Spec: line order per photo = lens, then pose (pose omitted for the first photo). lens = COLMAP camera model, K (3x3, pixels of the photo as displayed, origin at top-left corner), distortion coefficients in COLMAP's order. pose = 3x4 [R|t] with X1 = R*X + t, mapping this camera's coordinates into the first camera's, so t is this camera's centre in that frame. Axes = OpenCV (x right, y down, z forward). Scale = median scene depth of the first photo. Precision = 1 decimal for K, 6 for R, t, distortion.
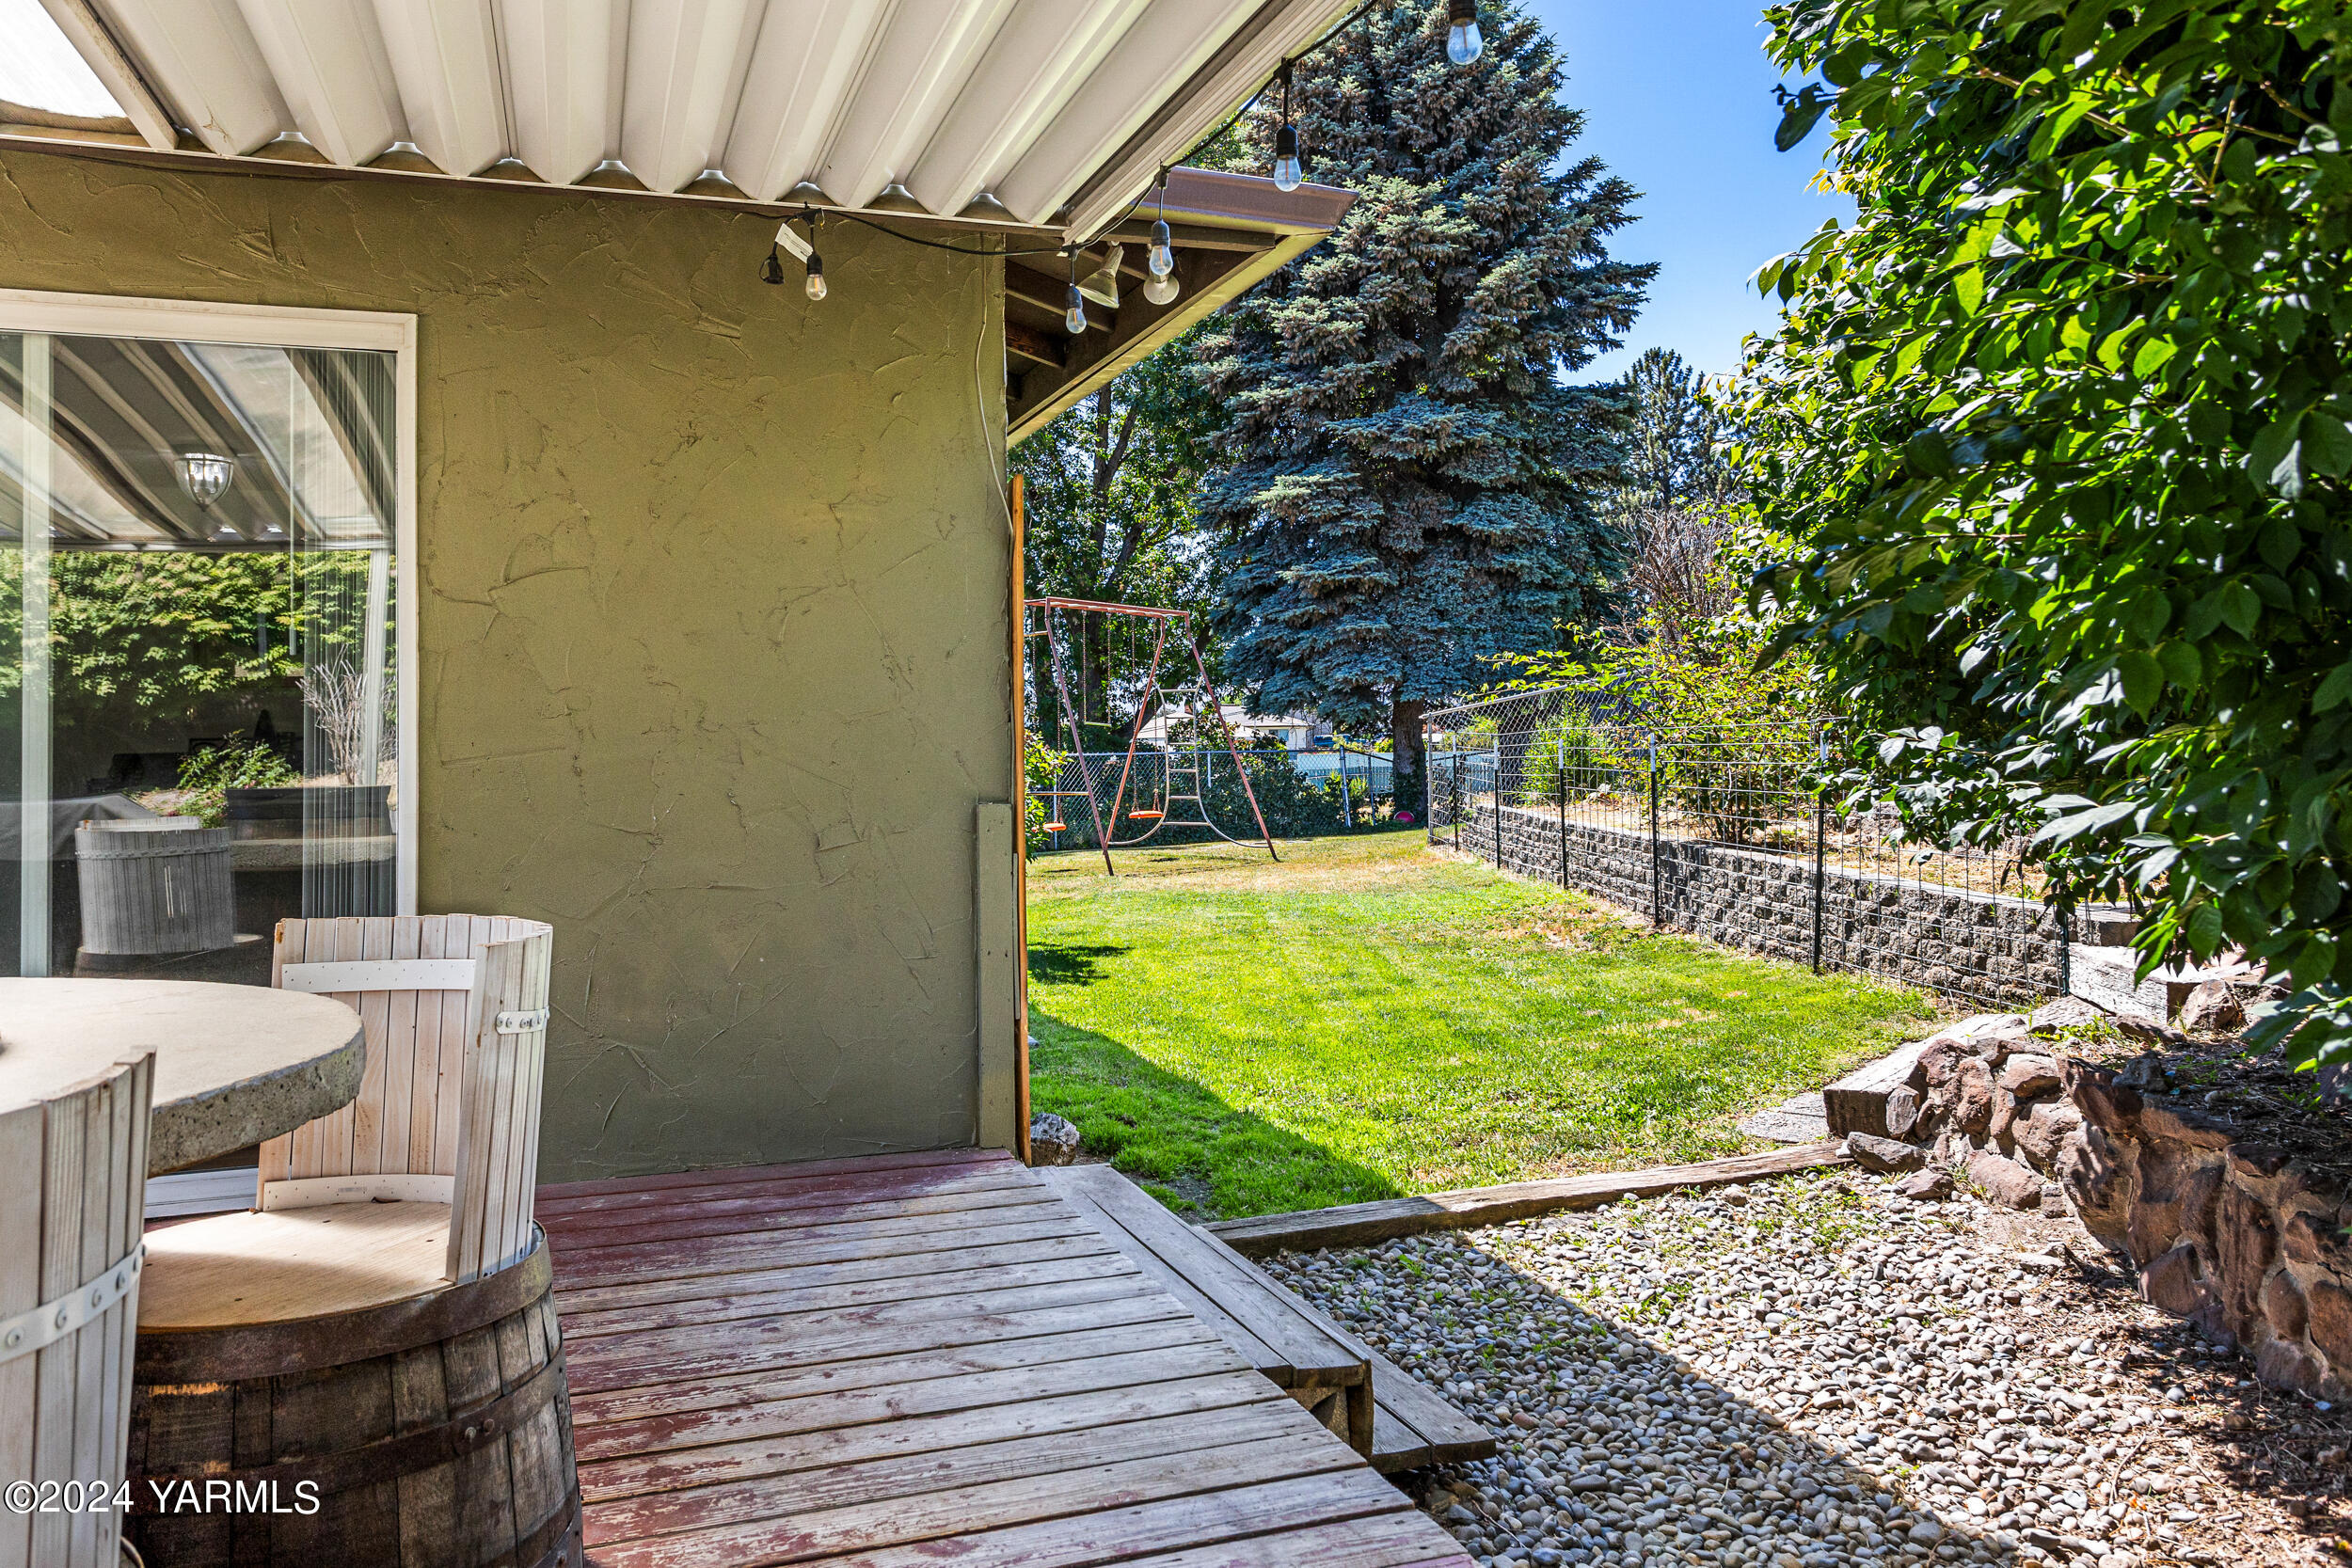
lens RADIAL K [[1796.7, 0, 1182.8], [0, 1796.7, 744.5], [0, 0, 1]] dist [-0.002609, -0.000626]
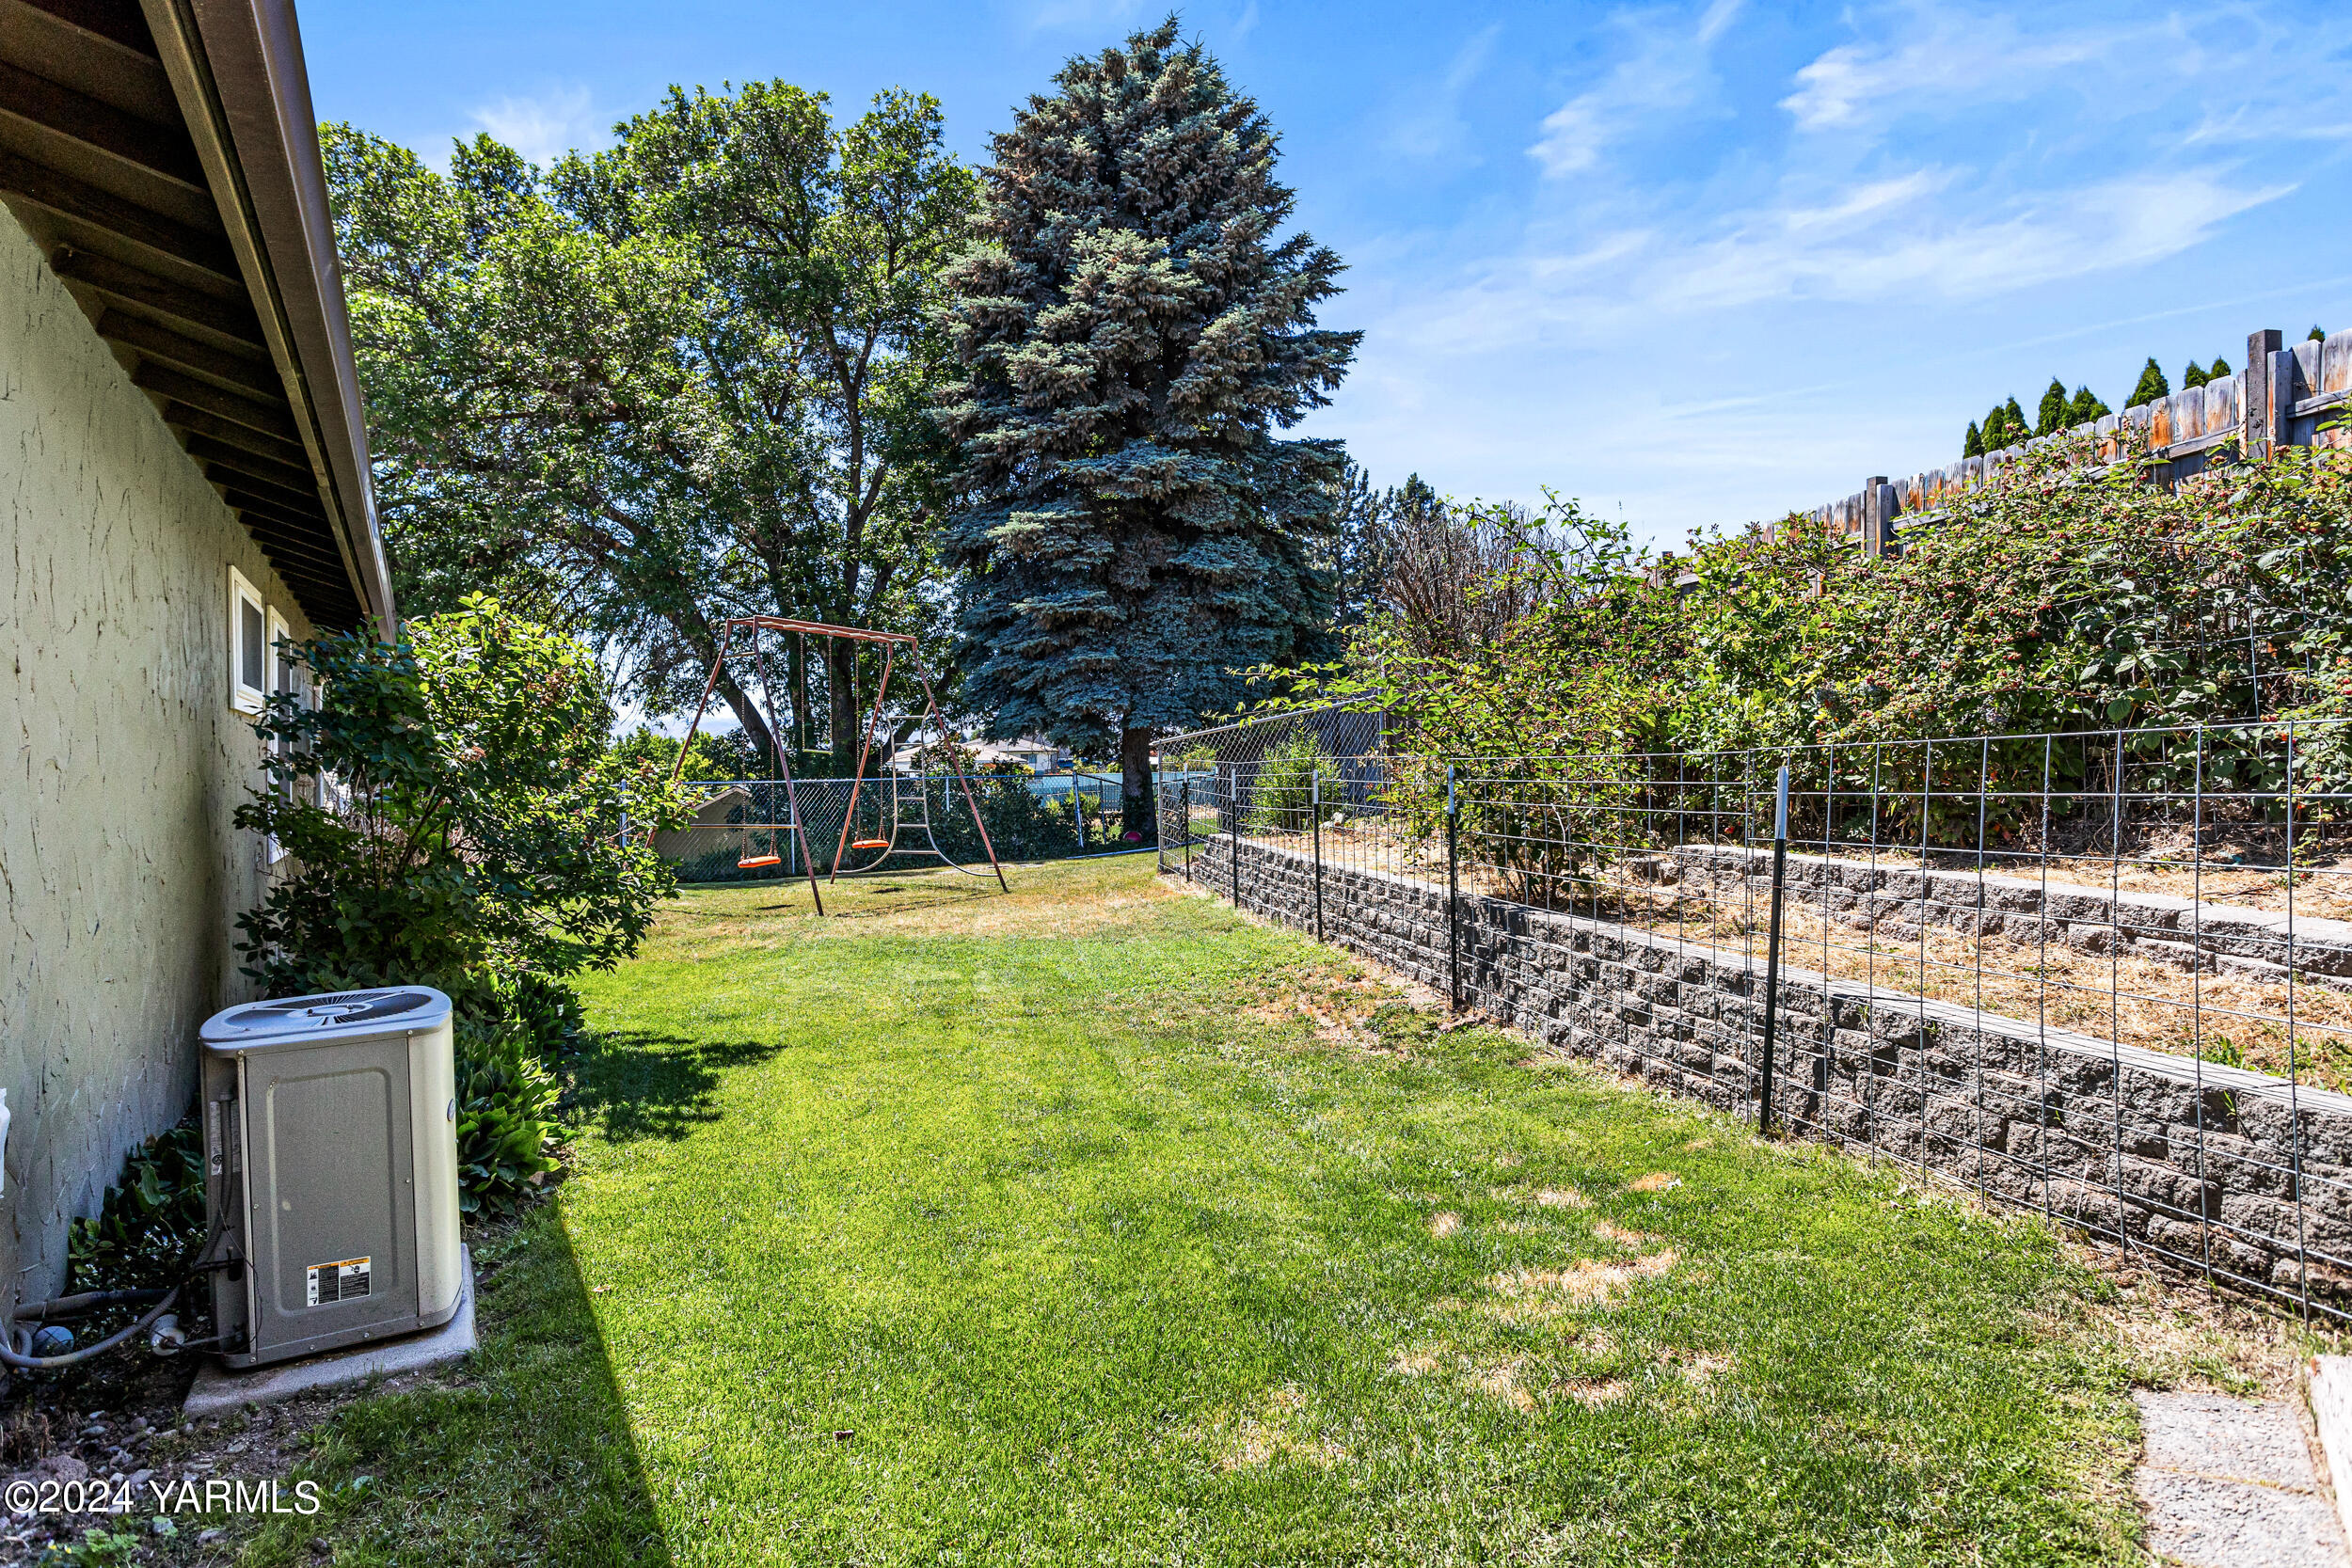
lens RADIAL K [[1336.3, 0, 1176.0], [0, 1336.3, 784.0], [0, 0, 1]] dist [0.000030, 0.000115]
pose [[0.987625, -0.001981, 0.156822, 0.024552], [-0.000364, 0.999889, 0.014919, -0.003294], [-0.156834, -0.014792, 0.987514, 0.215966]]
